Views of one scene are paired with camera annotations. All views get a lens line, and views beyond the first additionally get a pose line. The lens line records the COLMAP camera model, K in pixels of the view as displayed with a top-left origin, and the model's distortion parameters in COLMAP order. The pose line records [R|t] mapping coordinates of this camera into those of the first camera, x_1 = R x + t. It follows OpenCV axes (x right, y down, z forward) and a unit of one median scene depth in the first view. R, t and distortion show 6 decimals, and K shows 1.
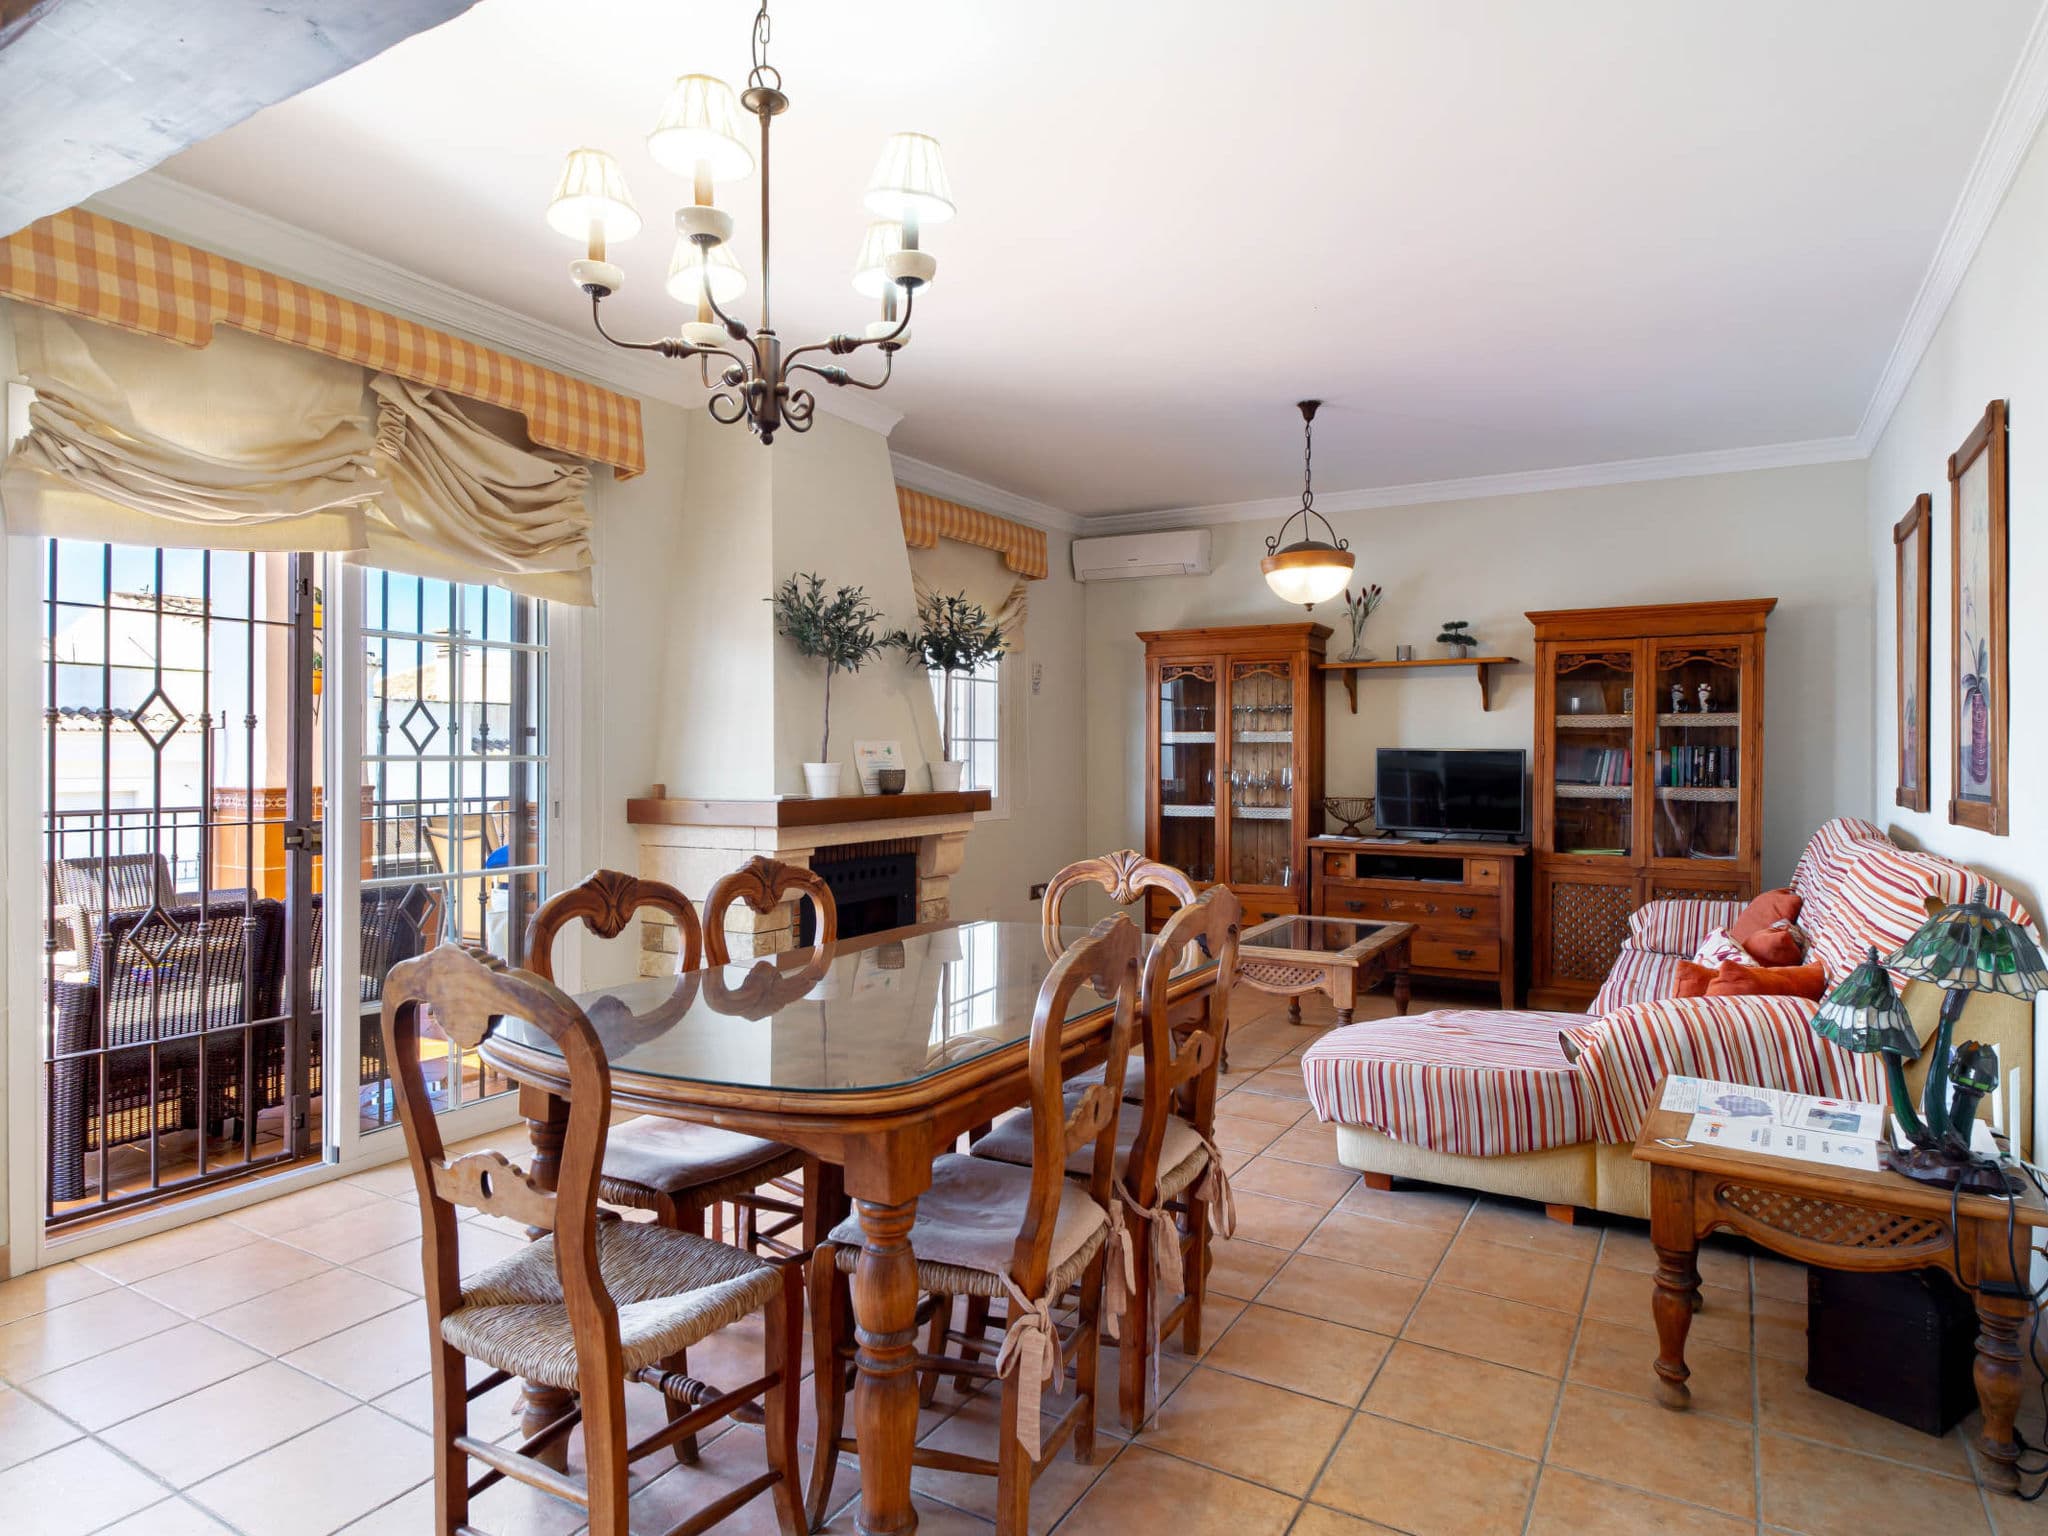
lens RADIAL K [[1201.0, 0, 1011.1], [0, 1201.0, 753.7], [0, 0, 1]] dist [0.021100, -0.011539]
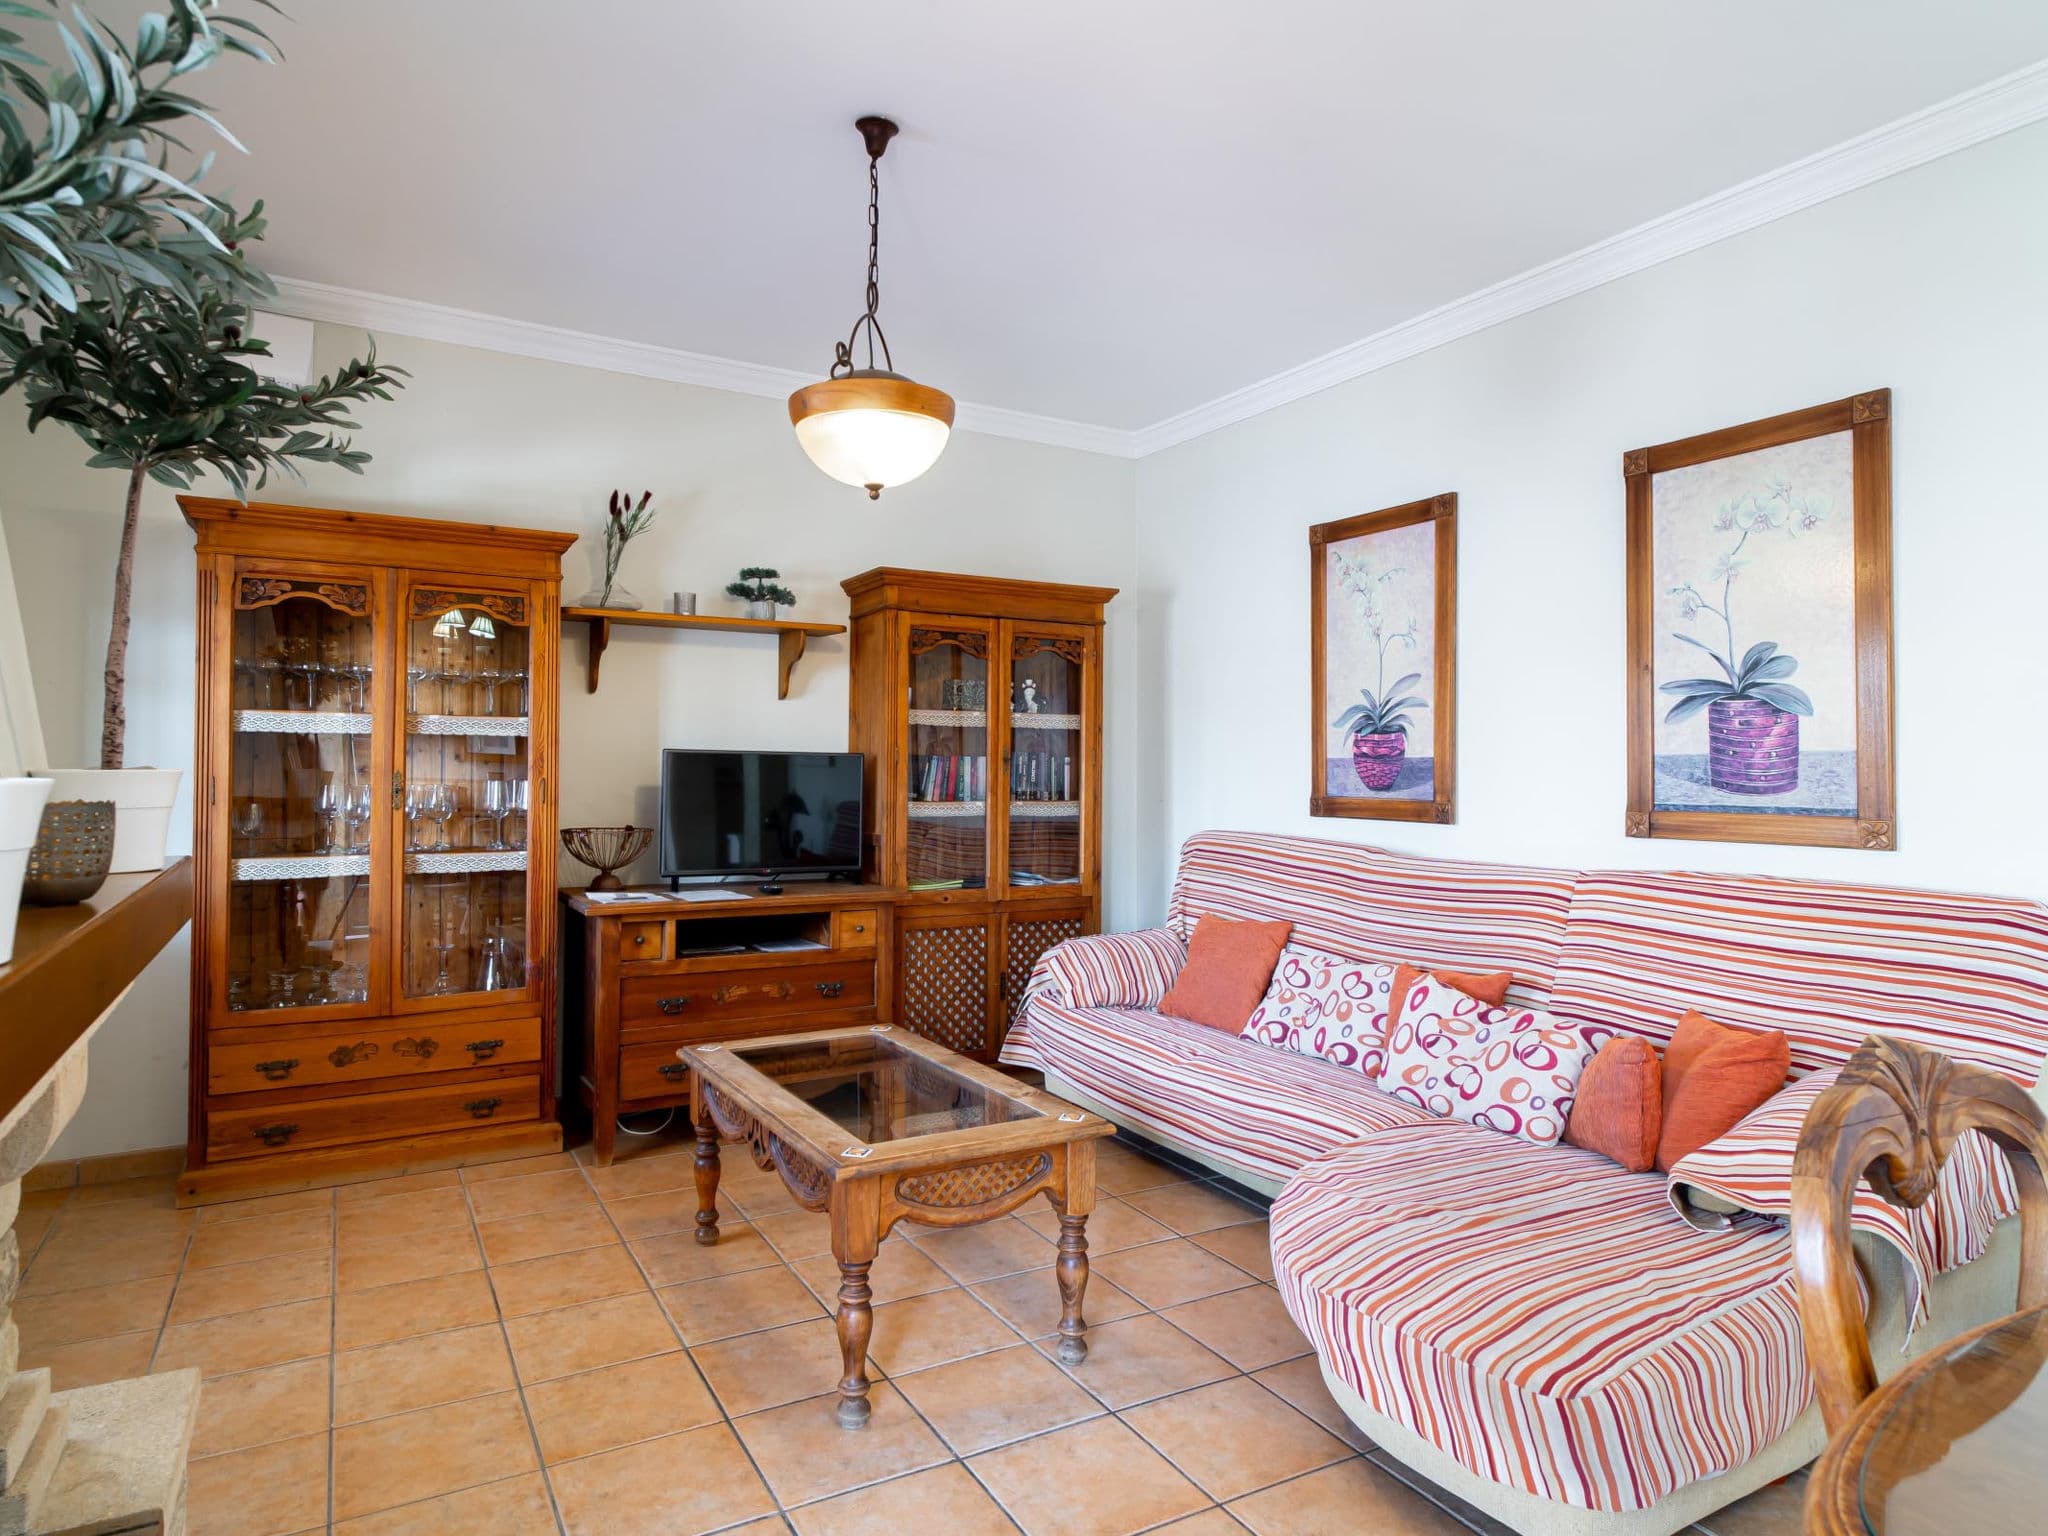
lens RADIAL K [[1201.0, 0, 1011.1], [0, 1201.0, 753.7], [0, 0, 1]] dist [0.021100, -0.011539]
pose [[0.503445, 0.009710, 0.863973, -0.163591], [-0.009038, 0.999941, -0.005972, 0.000214], [-0.863980, -0.004802, 0.503504, 0.557859]]
